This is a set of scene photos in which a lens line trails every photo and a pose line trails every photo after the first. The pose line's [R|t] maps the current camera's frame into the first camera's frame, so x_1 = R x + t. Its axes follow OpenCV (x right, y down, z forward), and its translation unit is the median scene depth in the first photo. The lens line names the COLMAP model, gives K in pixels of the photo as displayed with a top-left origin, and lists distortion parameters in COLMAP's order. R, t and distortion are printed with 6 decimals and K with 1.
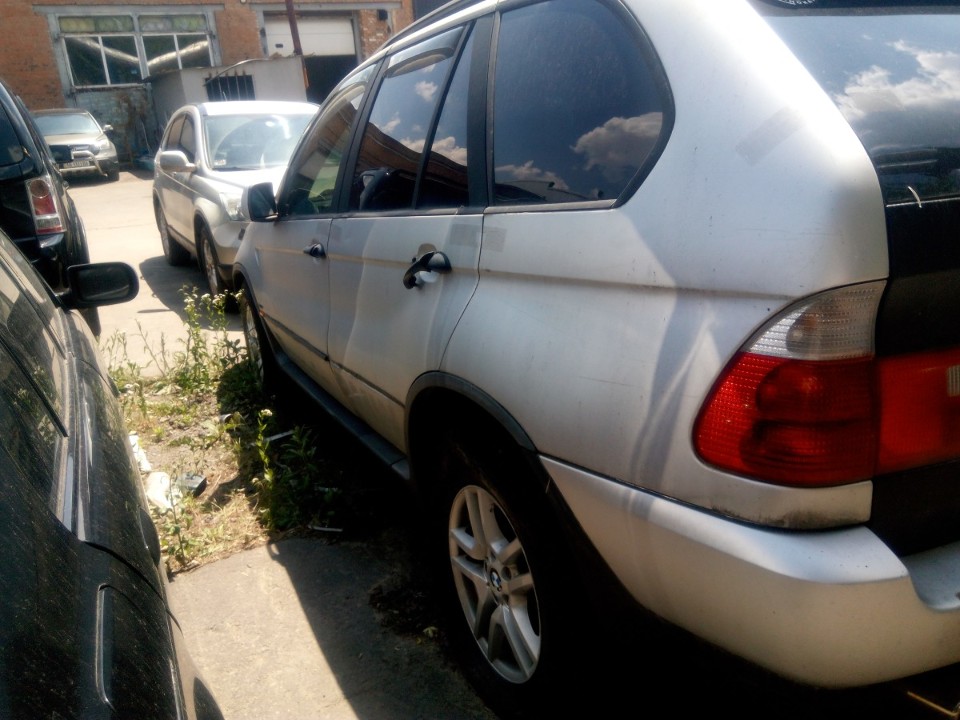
lens RADIAL K [[765.2, 0, 497.4], [0, 765.2, 333.3], [0, 0, 1]] dist [0.052497, -0.070956]
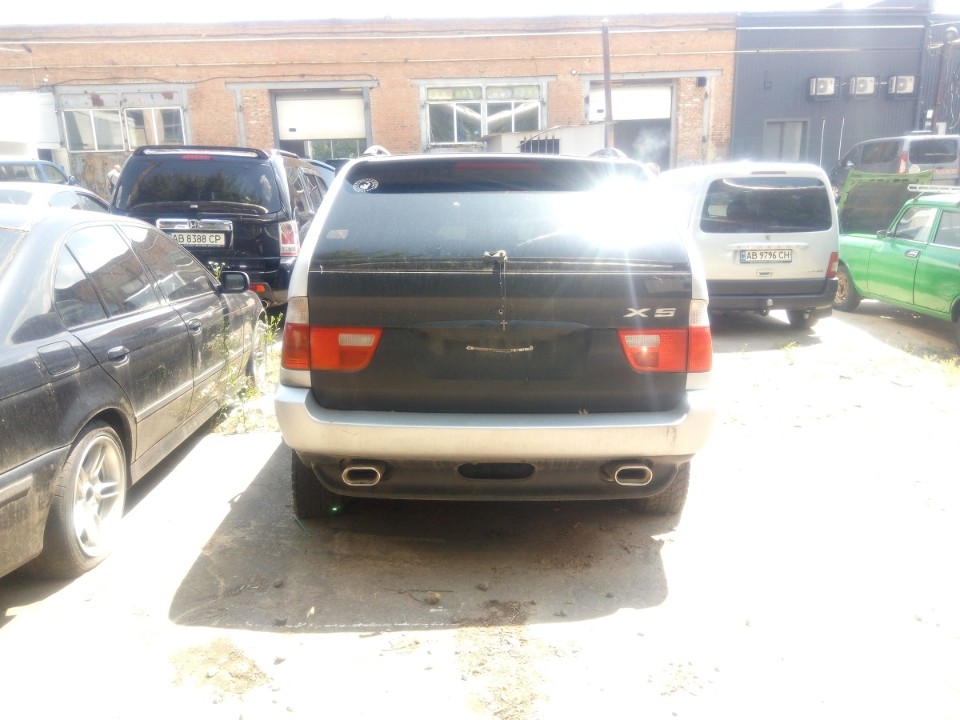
lens RADIAL K [[738.6, 0, 480.0], [0, 738.6, 360.0], [0, 0, 1]] dist [0.050844, -0.055247]
pose [[0.895843, 0.153406, -0.417052, 1.077024], [-0.163016, 0.986541, 0.012721, 0.010651], [0.413391, 0.056591, 0.908793, -0.584456]]
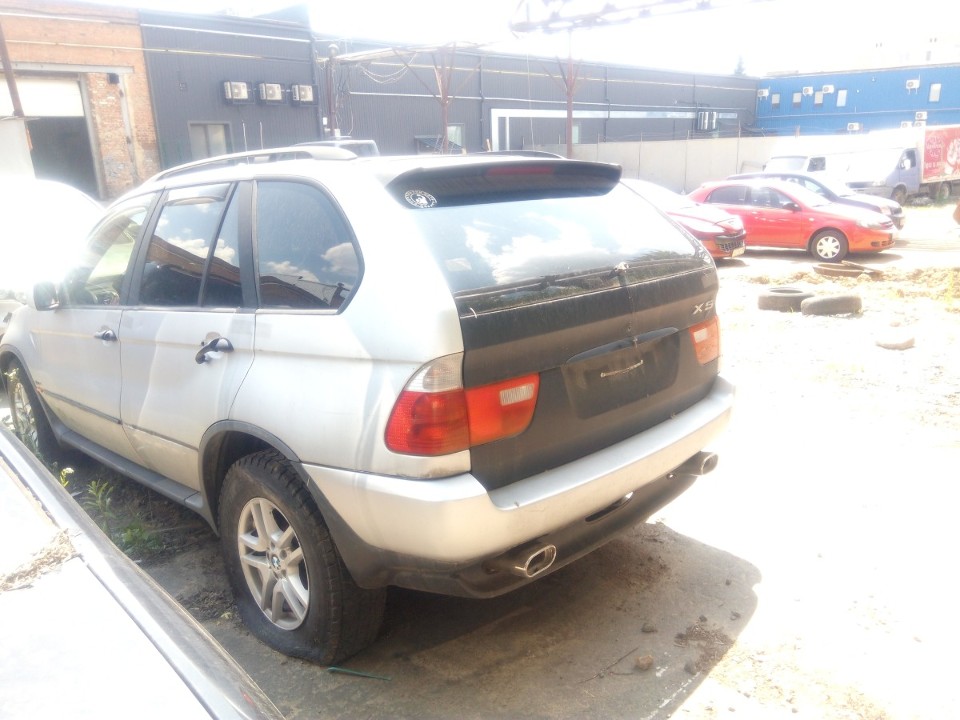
lens RADIAL K [[738.6, 0, 480.0], [0, 738.6, 360.0], [0, 0, 1]] dist [0.050844, -0.055247]
pose [[0.954621, -0.053816, 0.292921, -0.023825], [0.064691, 0.997525, -0.027560, 0.005448], [-0.290713, 0.045259, 0.955739, -0.452667]]
